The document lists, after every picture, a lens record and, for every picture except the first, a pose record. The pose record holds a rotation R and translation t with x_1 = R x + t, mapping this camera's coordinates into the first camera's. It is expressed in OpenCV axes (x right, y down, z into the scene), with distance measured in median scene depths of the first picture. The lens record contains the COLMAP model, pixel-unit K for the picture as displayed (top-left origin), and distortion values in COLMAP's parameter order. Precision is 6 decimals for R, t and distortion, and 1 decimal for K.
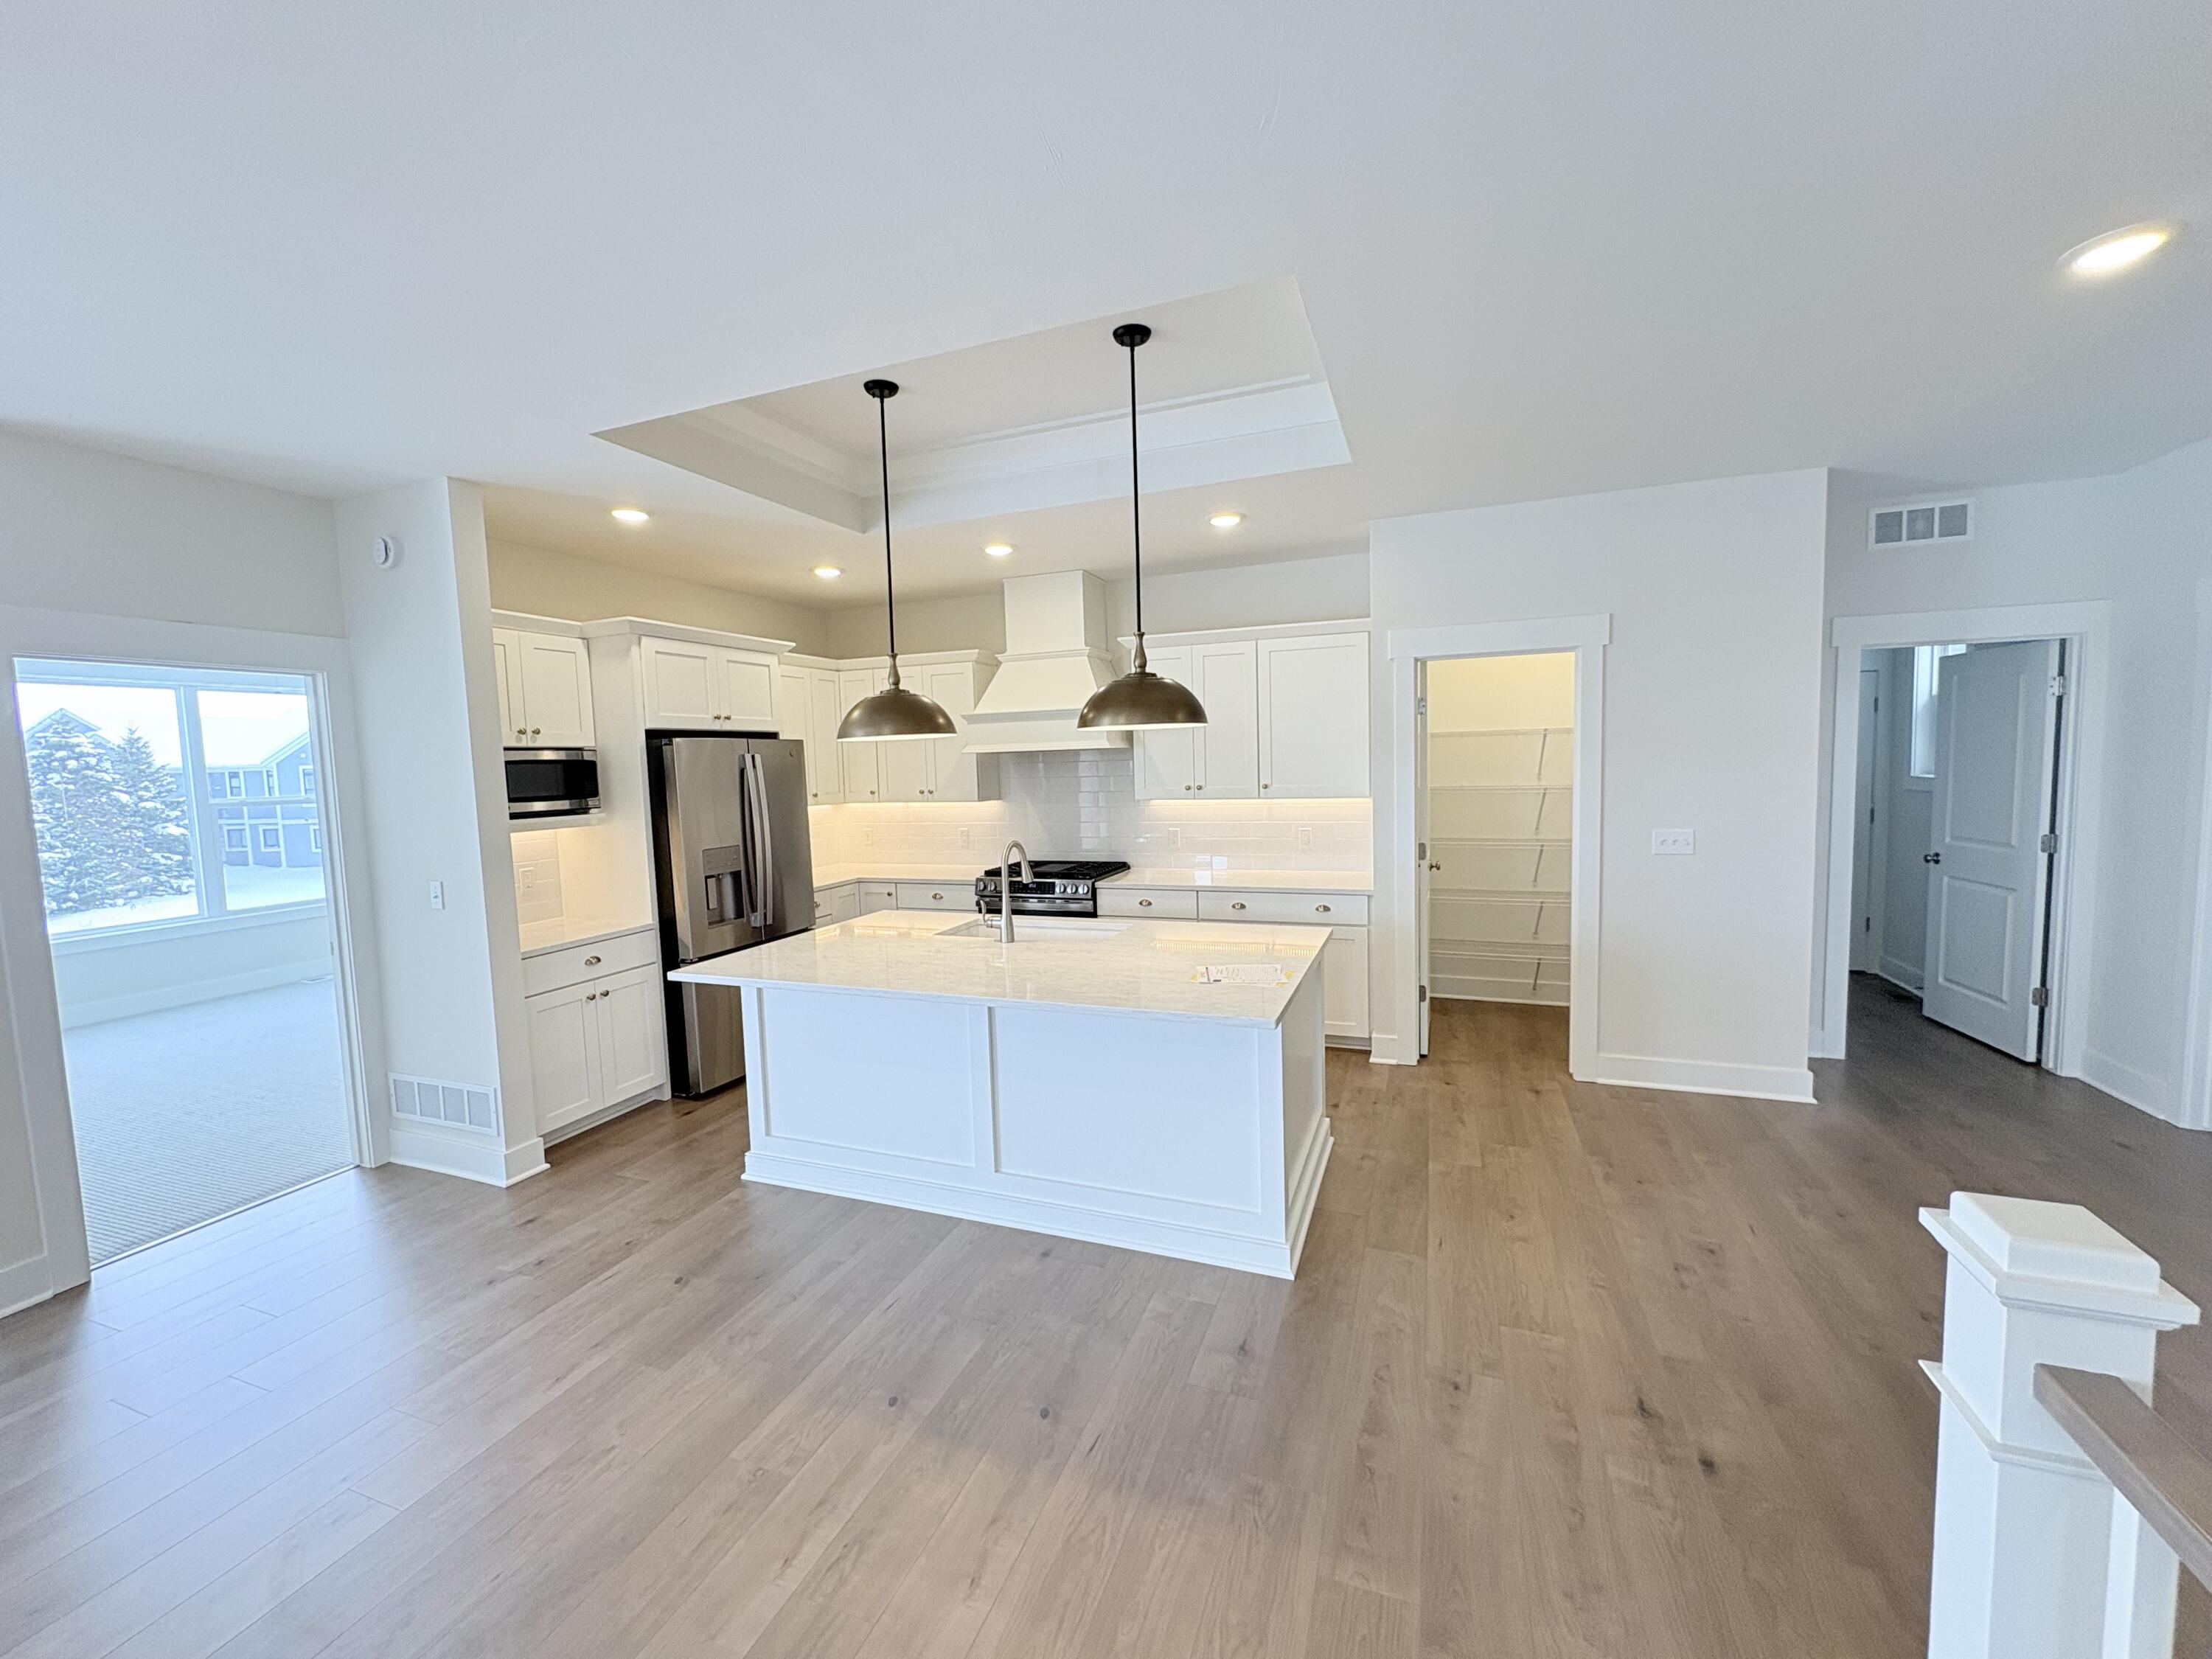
lens RADIAL K [[879.4, 0, 1106.0], [0, 879.4, 829.5], [0, 0, 1]] dist [-0.000210, -0.000026]
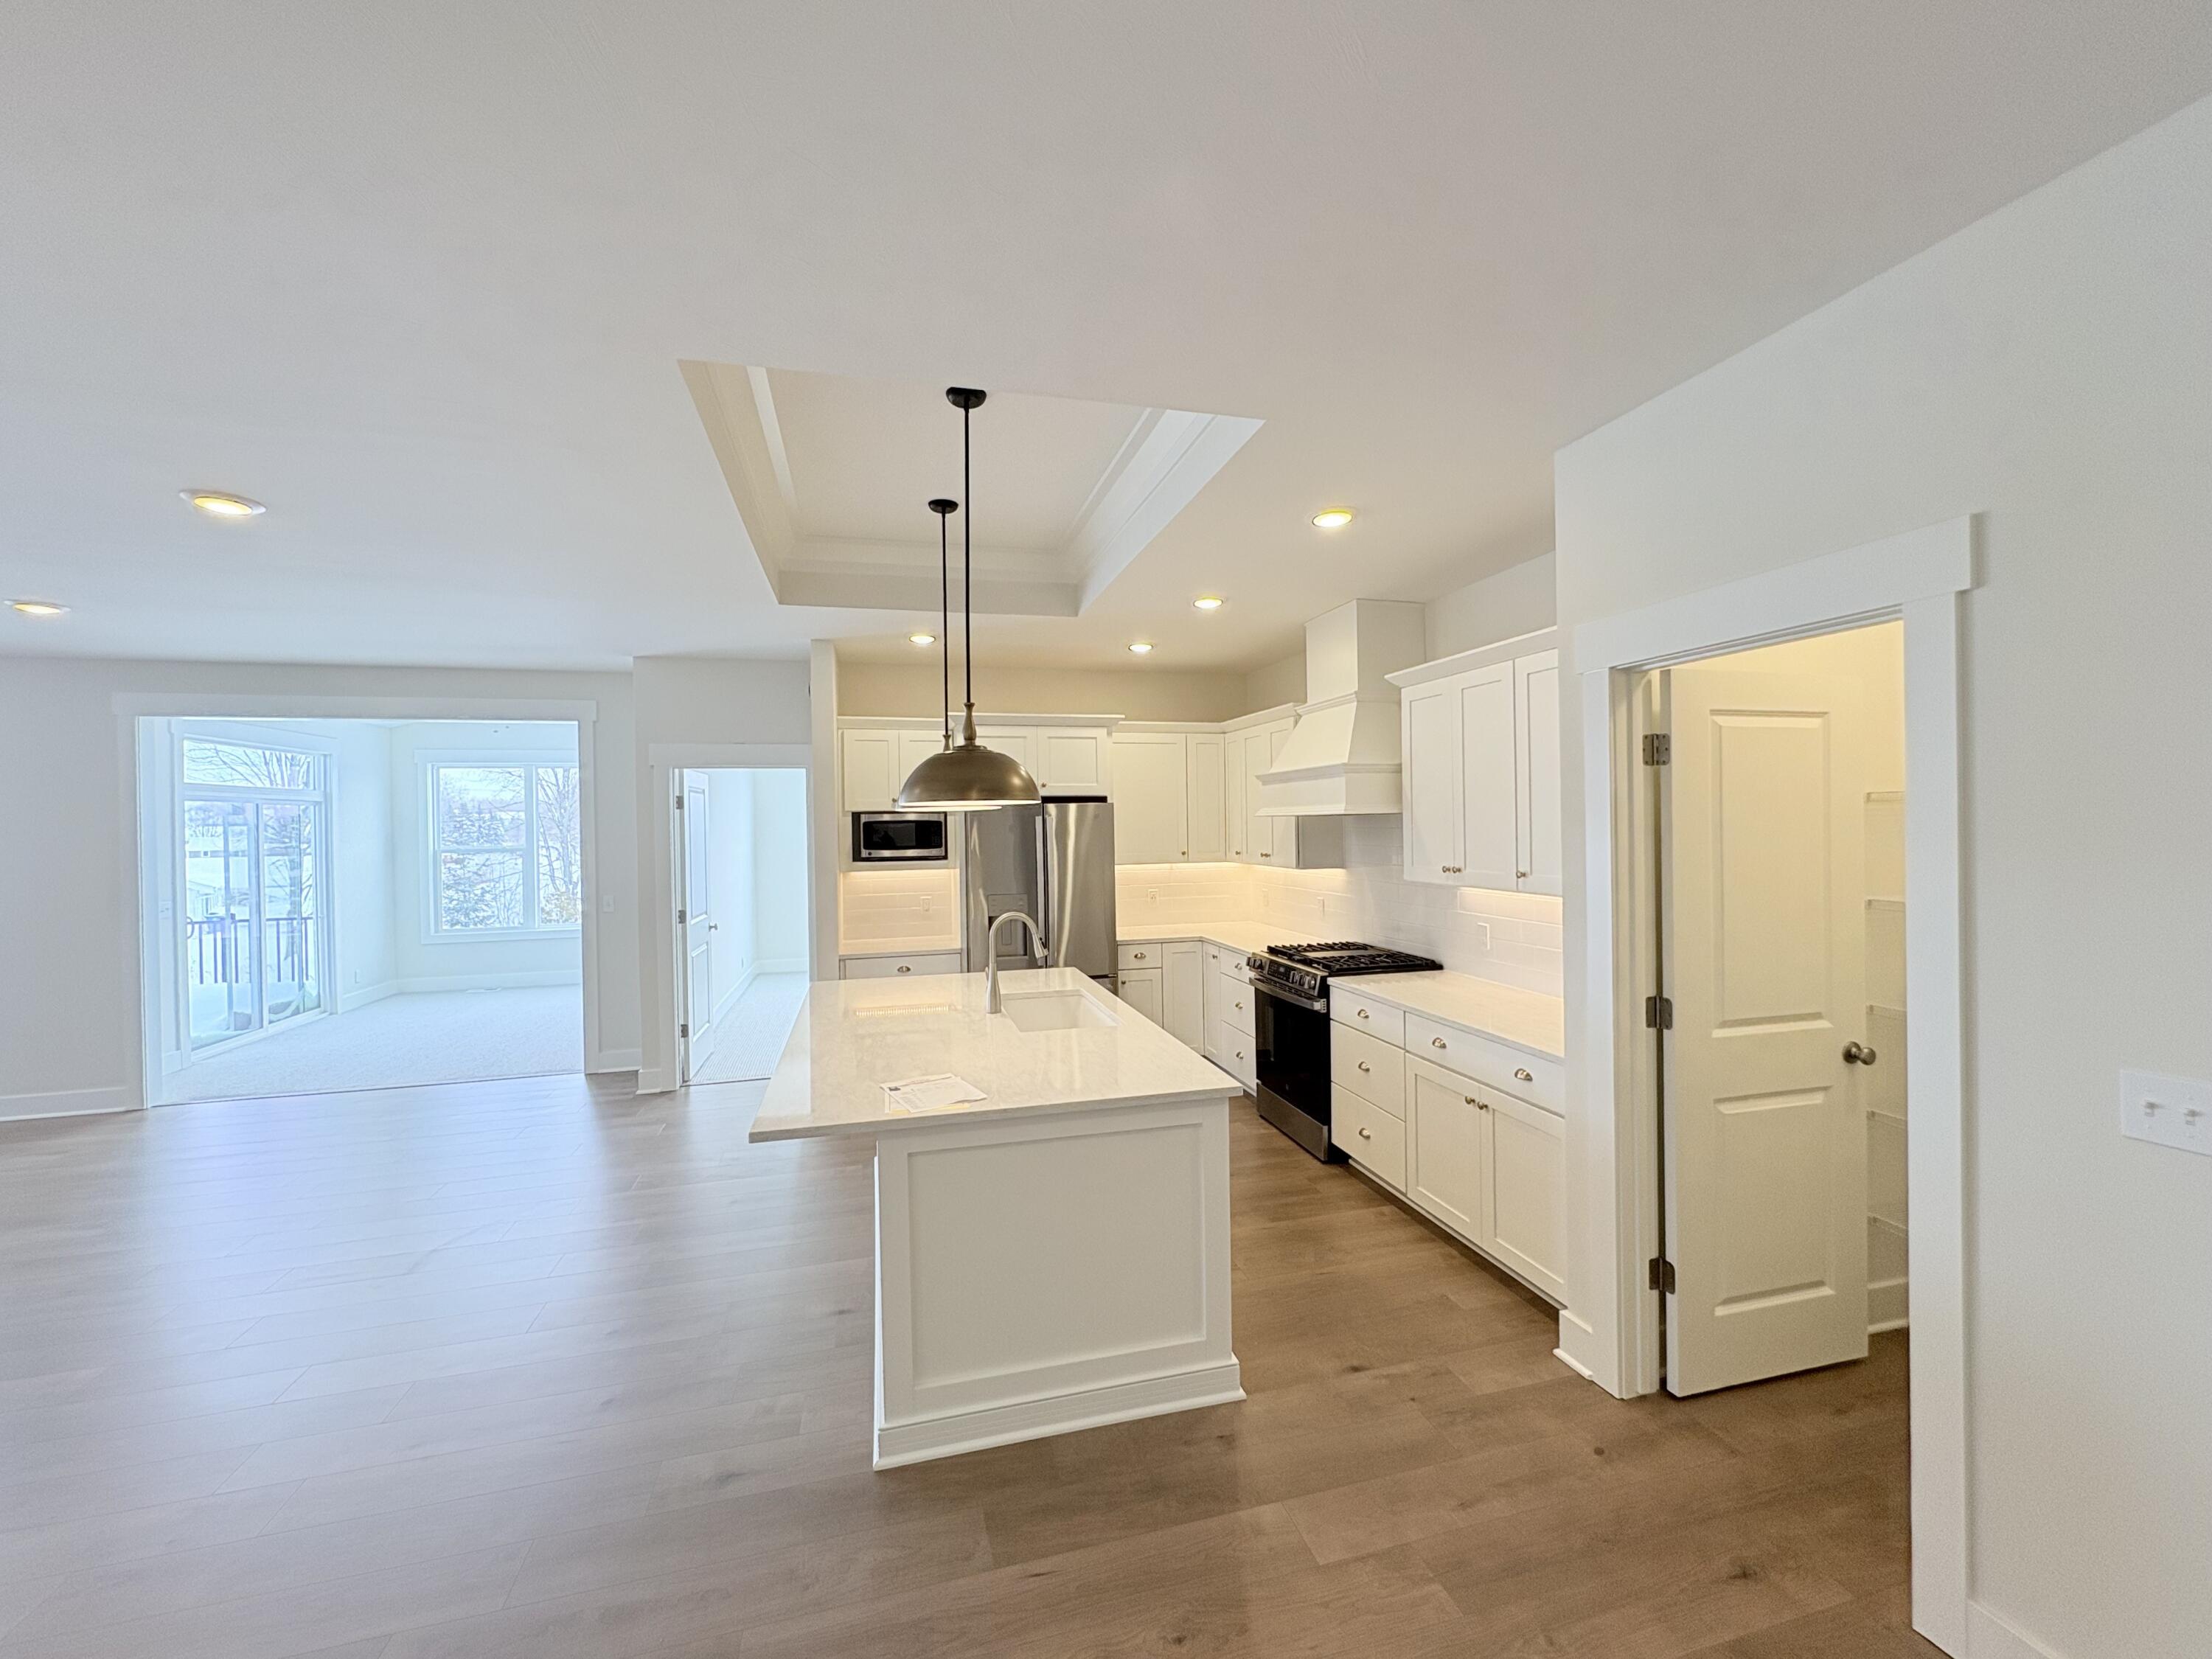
lens RADIAL K [[879.4, 0, 1106.0], [0, 879.4, 829.5], [0, 0, 1]] dist [-0.000210, -0.000026]
pose [[0.582990, 0.028574, -0.811977, 0.661341], [-0.067912, 0.997598, -0.013654, -0.064992], [0.809636, 0.063104, 0.583530, 0.431745]]
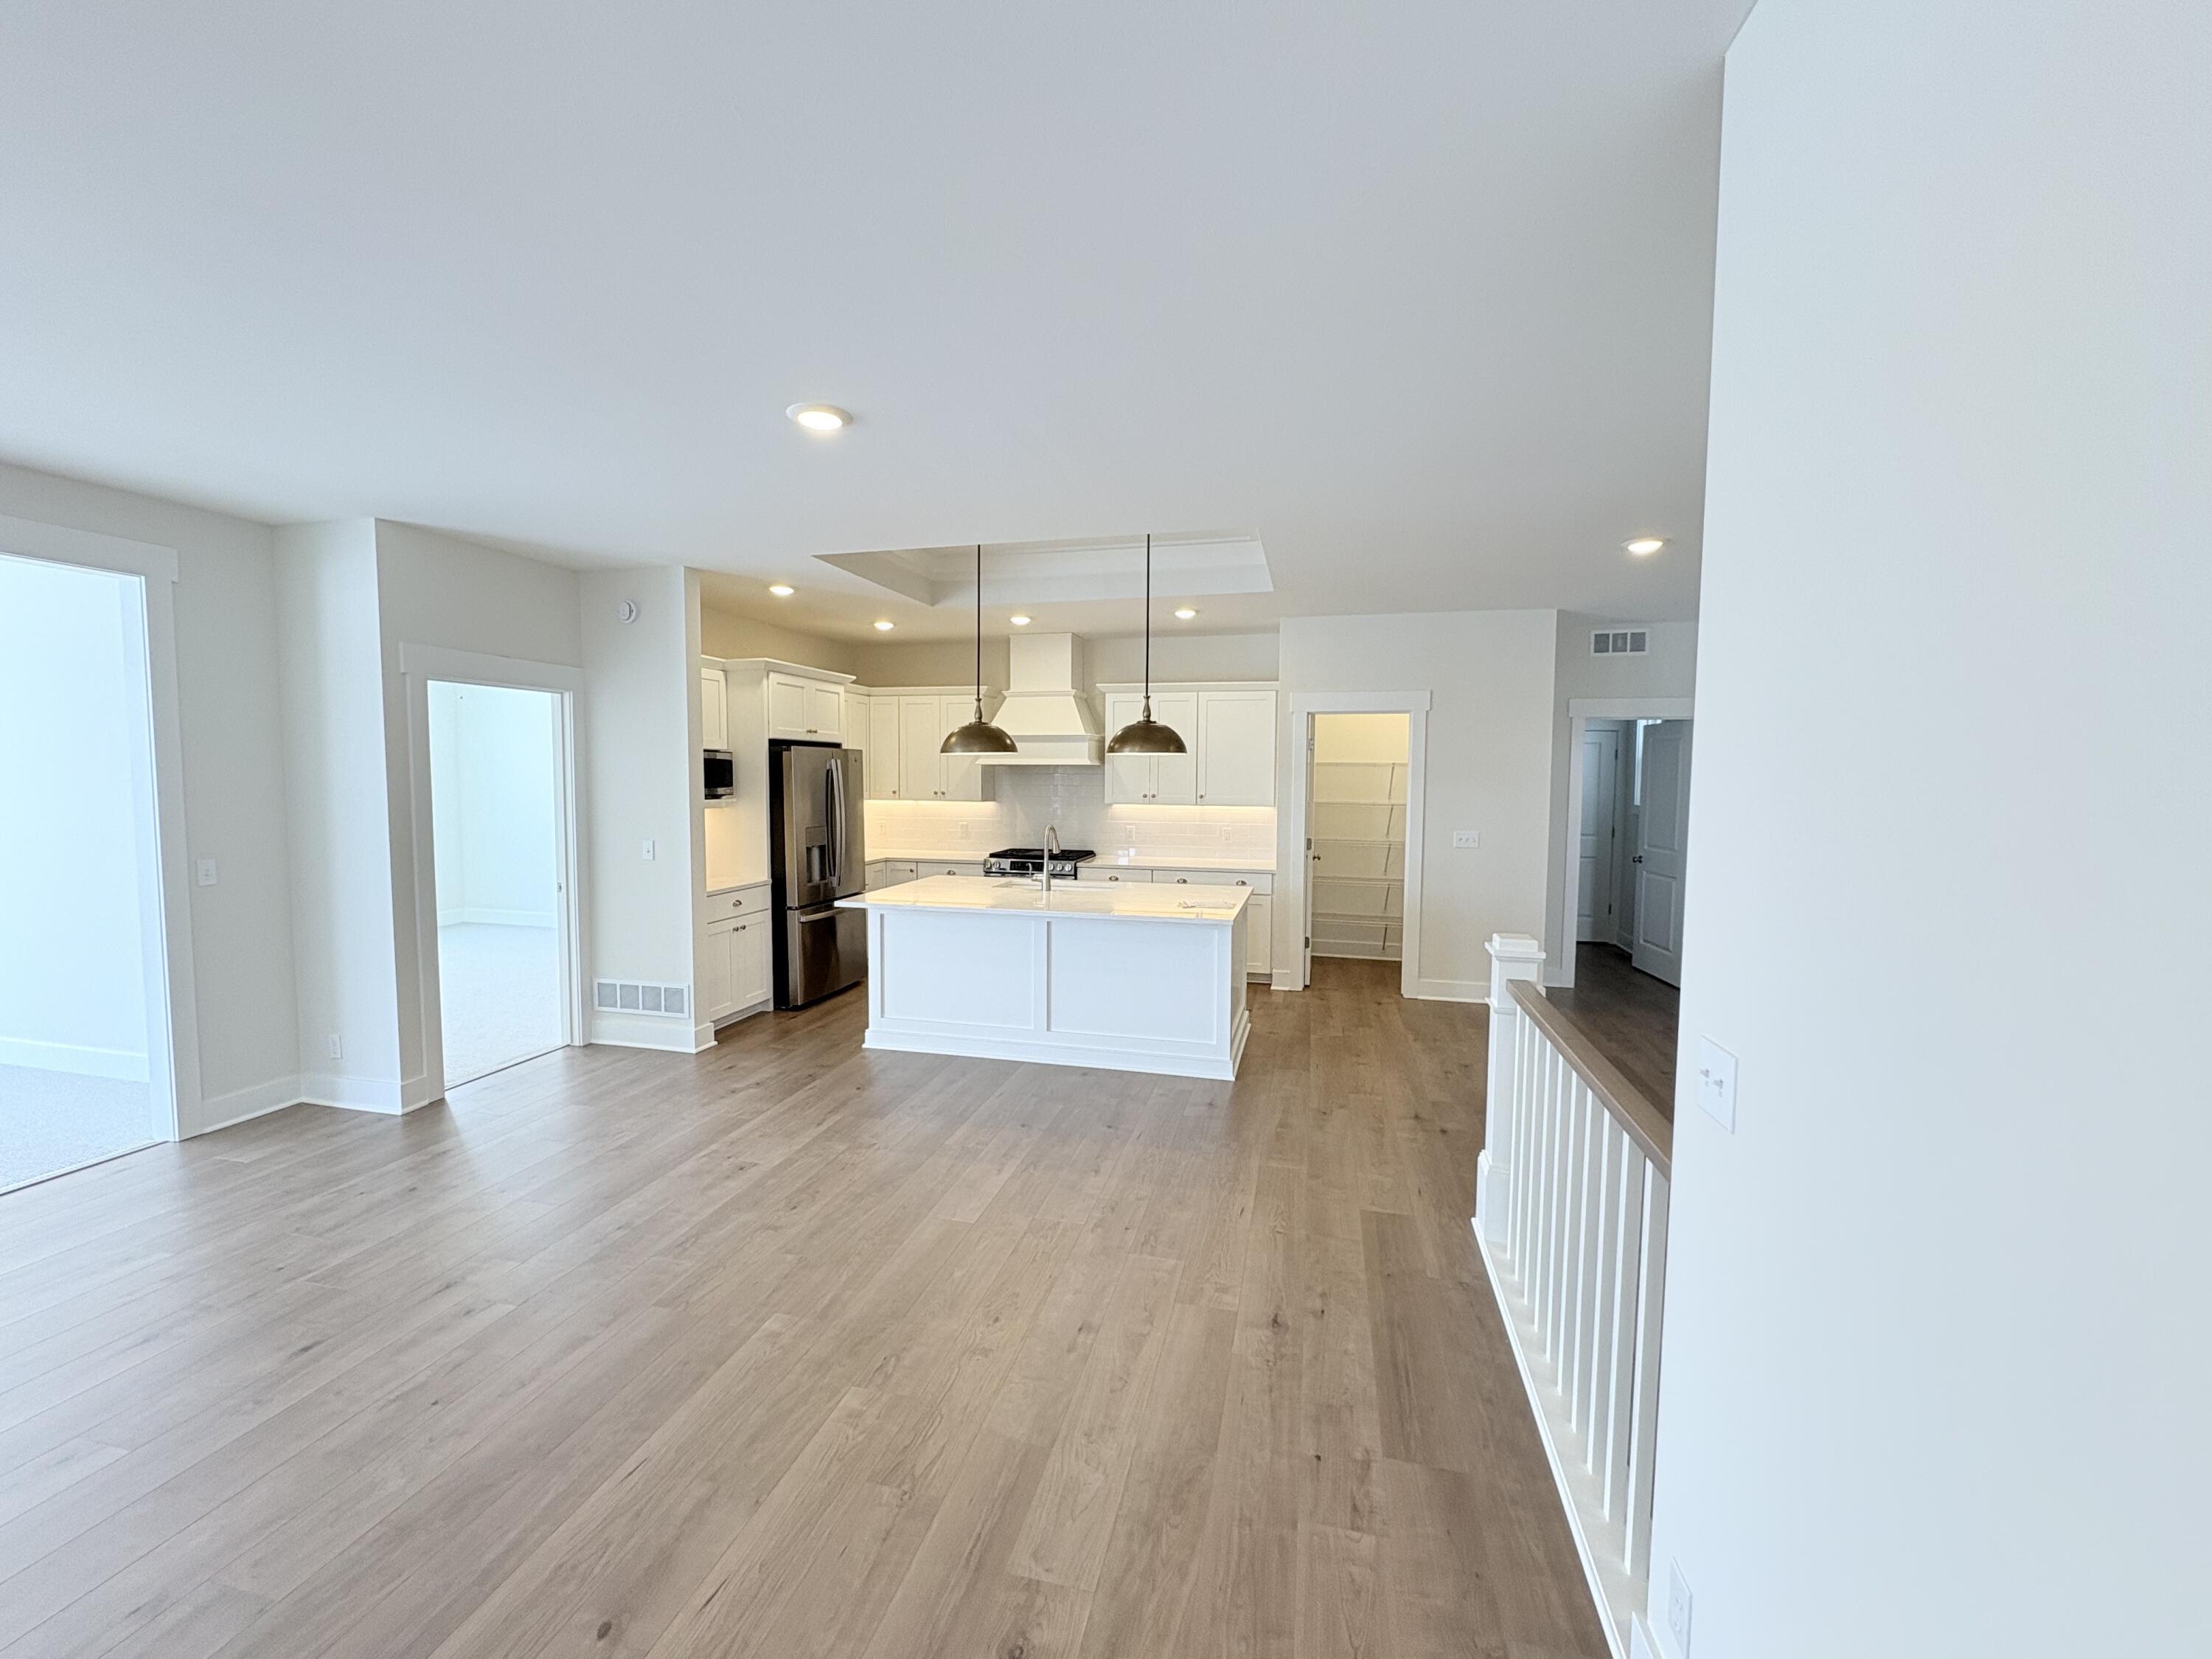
lens RADIAL K [[879.4, 0, 1106.0], [0, 879.4, 829.5], [0, 0, 1]] dist [-0.000210, -0.000026]
pose [[0.991709, 0.028753, 0.125244, -0.172795], [-0.026558, 0.999464, -0.019161, 0.041429], [-0.125727, 0.015676, 0.991941, -0.442282]]
